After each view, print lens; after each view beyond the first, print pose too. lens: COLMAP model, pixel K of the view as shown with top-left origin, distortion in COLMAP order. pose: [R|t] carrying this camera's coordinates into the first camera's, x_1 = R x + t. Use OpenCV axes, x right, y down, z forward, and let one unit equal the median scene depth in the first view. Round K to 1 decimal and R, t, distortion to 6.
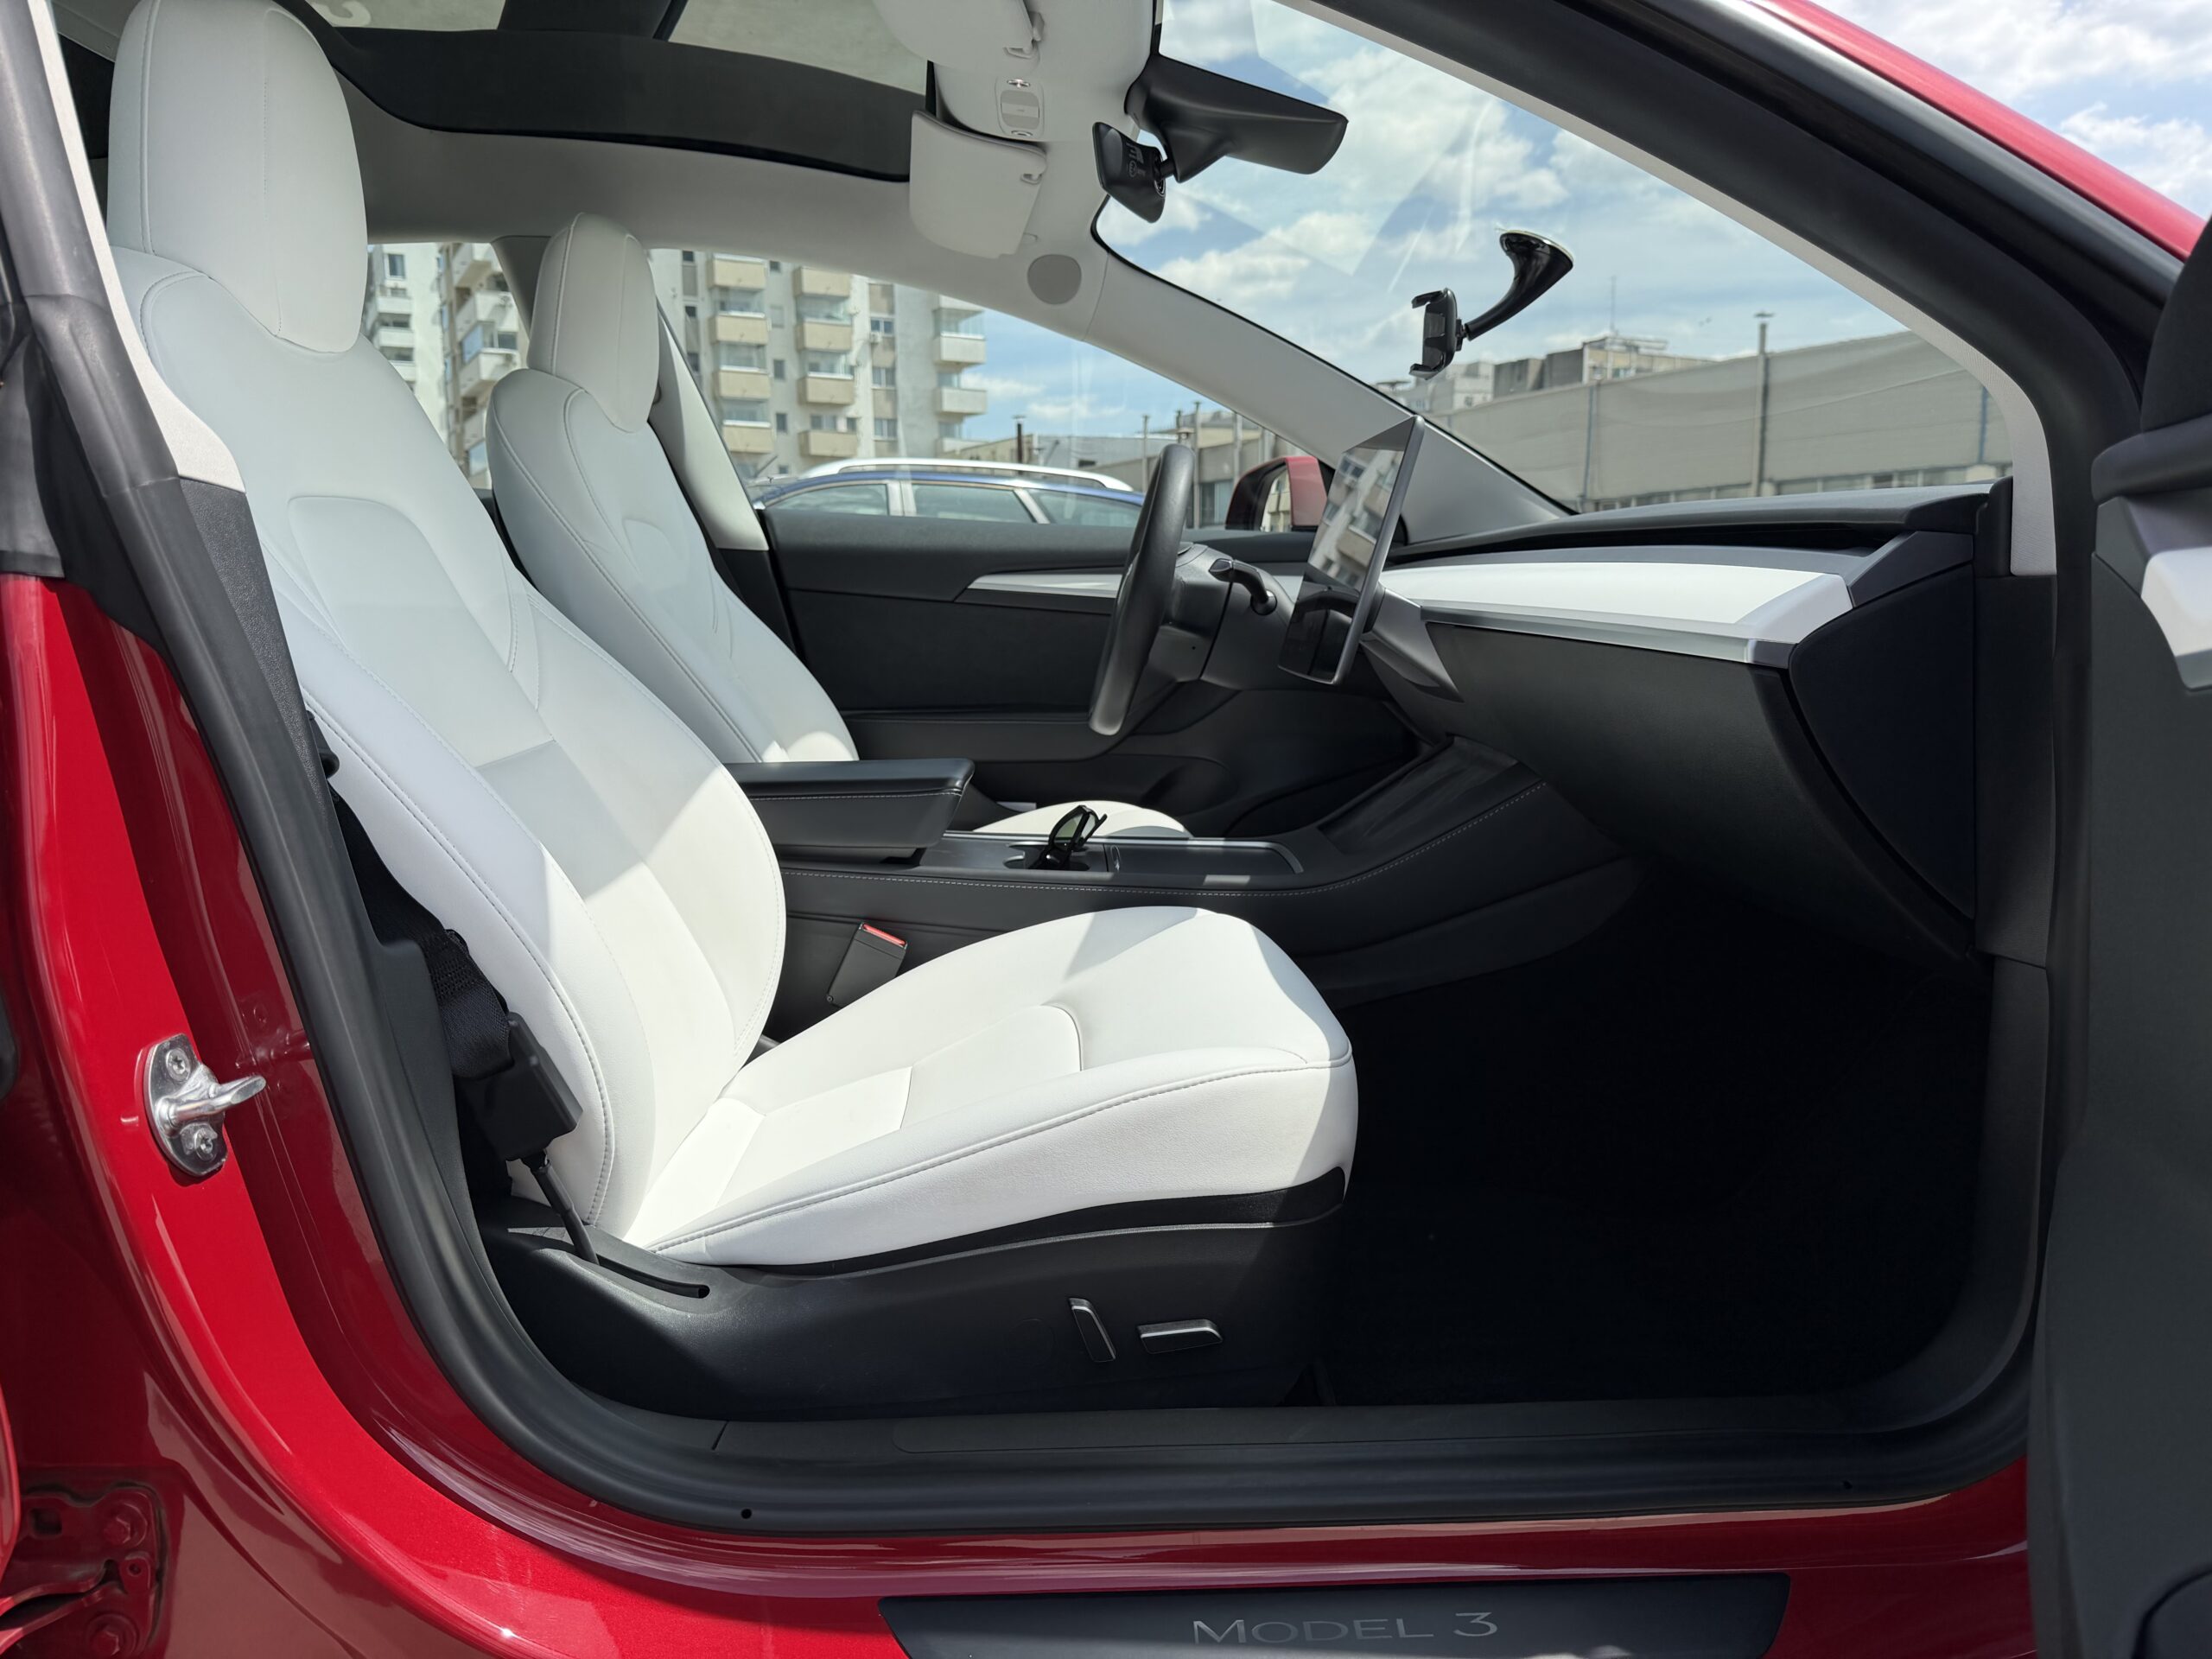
lens RADIAL K [[1553.5, 0, 1090.2], [0, 1553.5, 837.1], [0, 0, 1]] dist [0.047259, -0.038410]
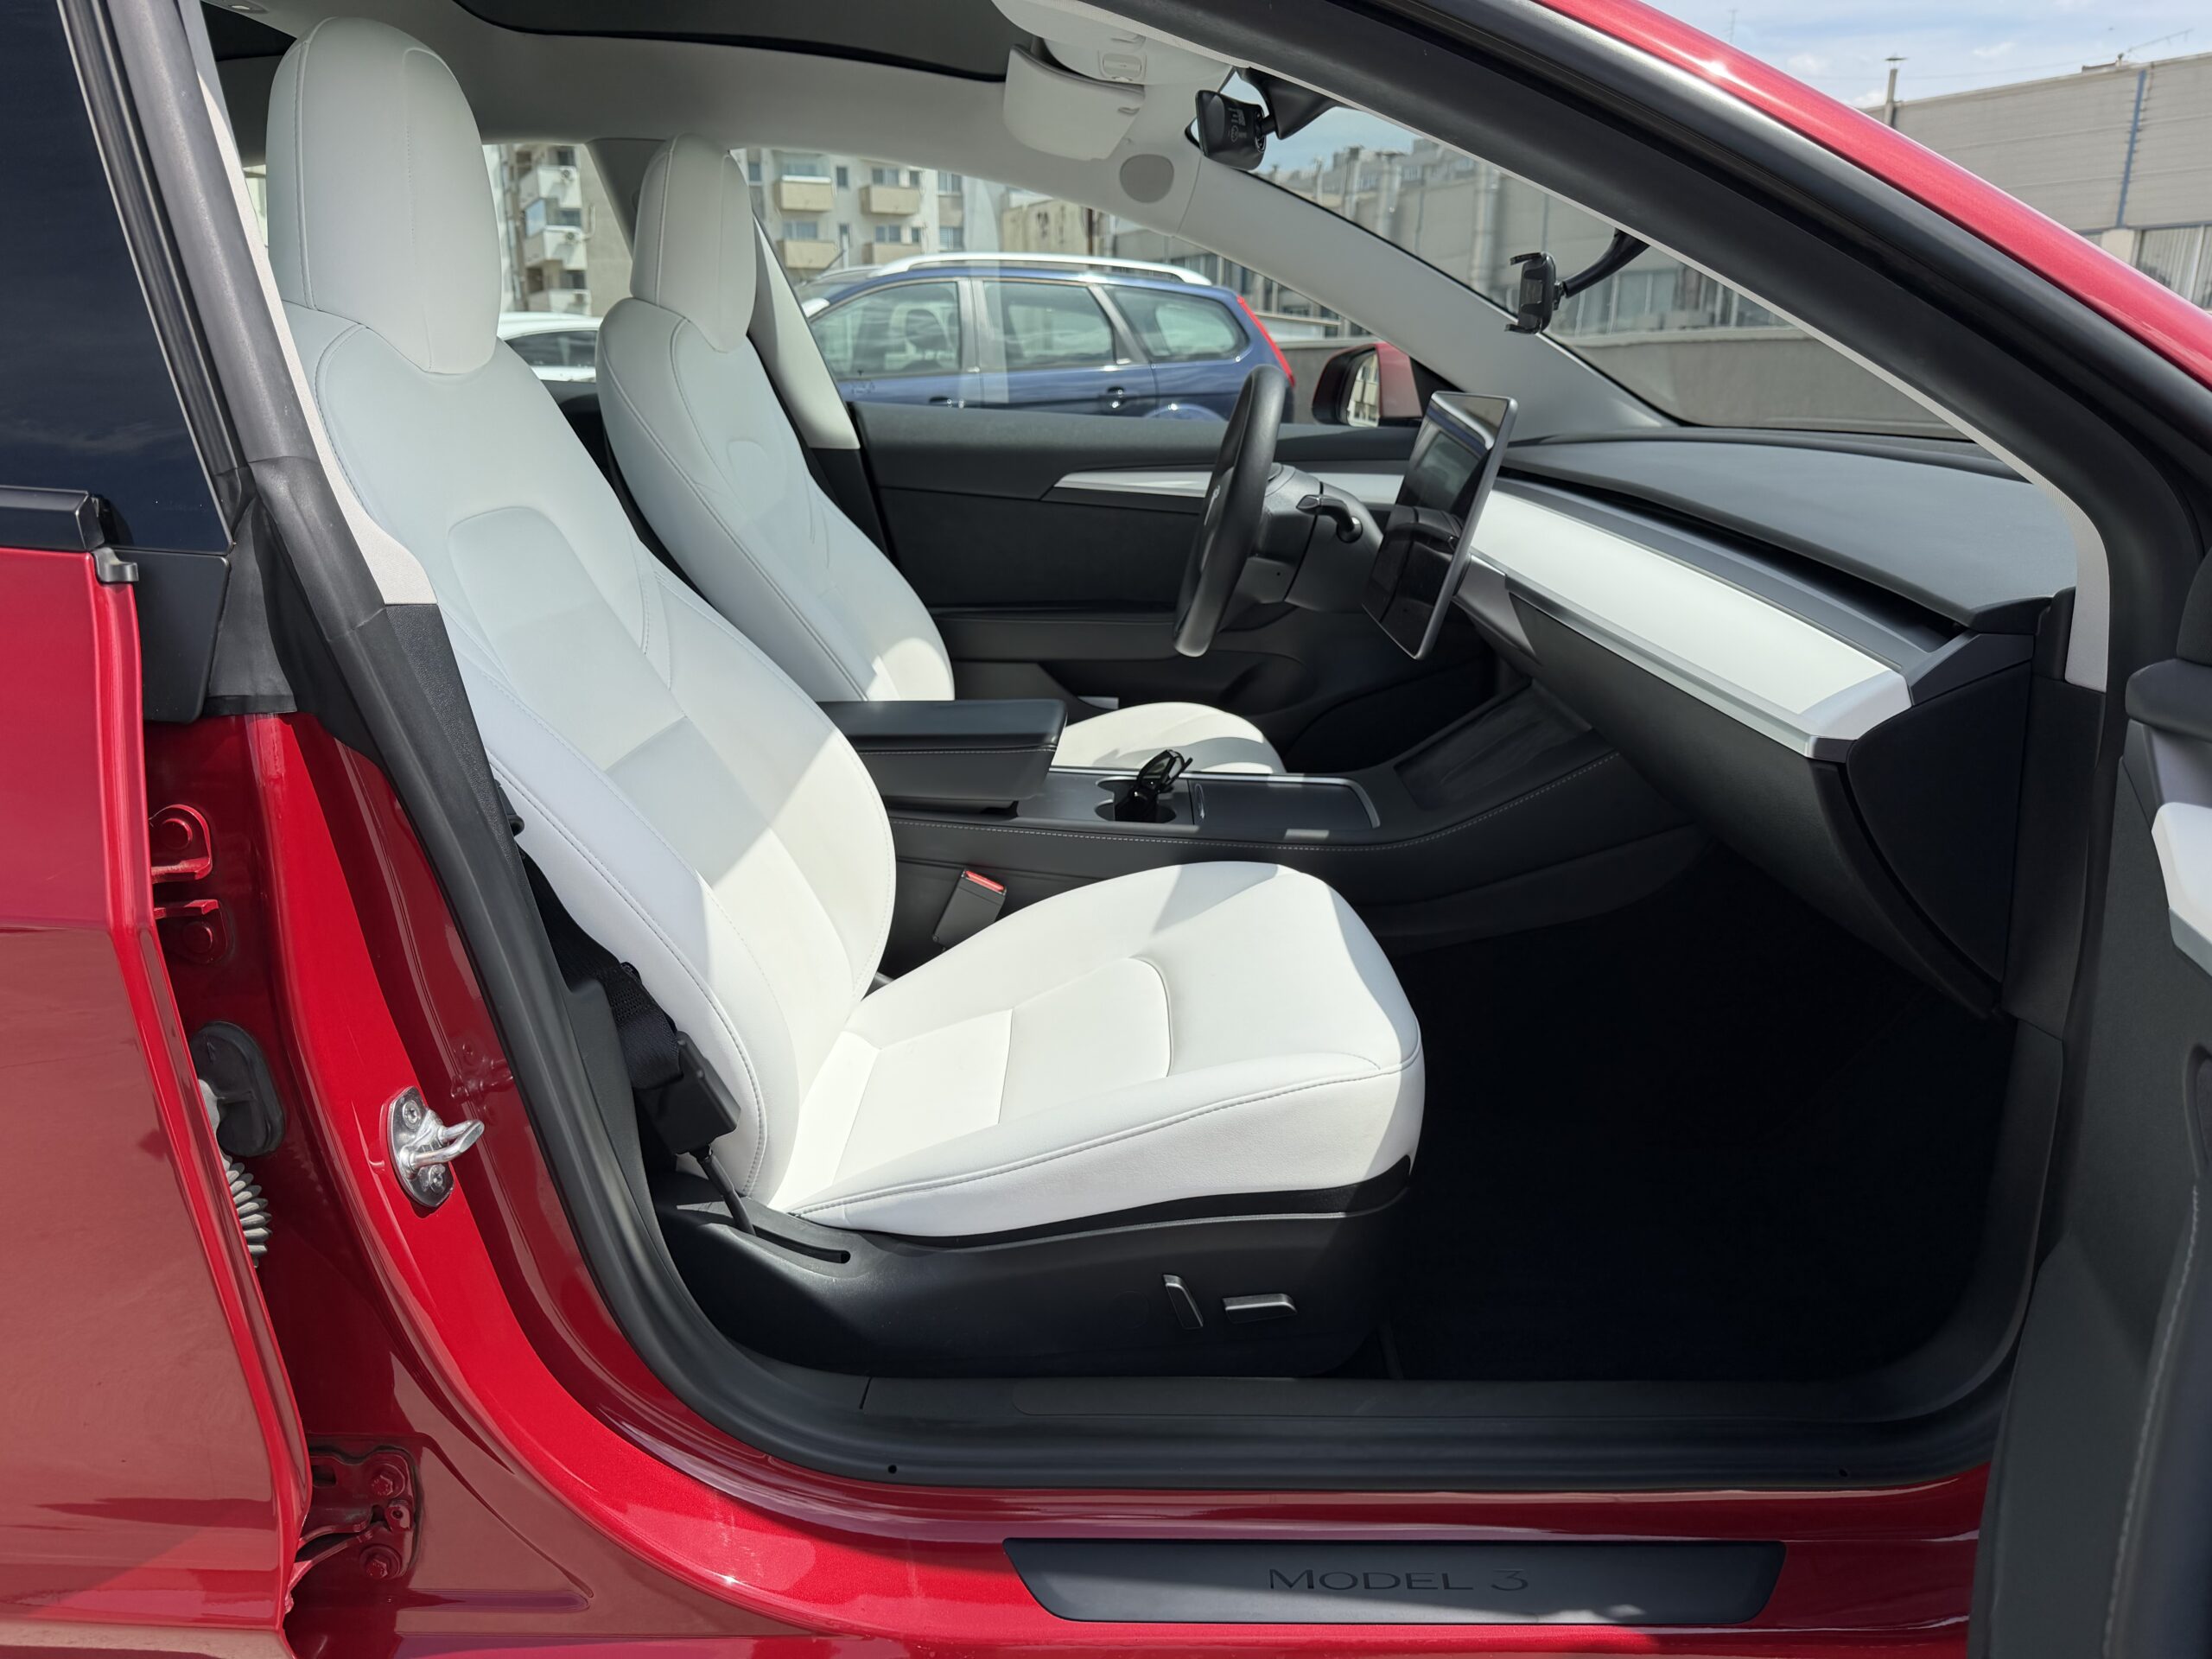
lens RADIAL K [[1562.4, 0, 1094.8], [0, 1562.4, 821.8], [0, 0, 1]] dist [0.071954, -0.074126]
pose [[0.999238, 0.015238, -0.035933, -0.019679], [-0.009918, 0.989550, 0.143851, -0.141724], [0.037750, -0.143385, 0.988947, -0.065284]]
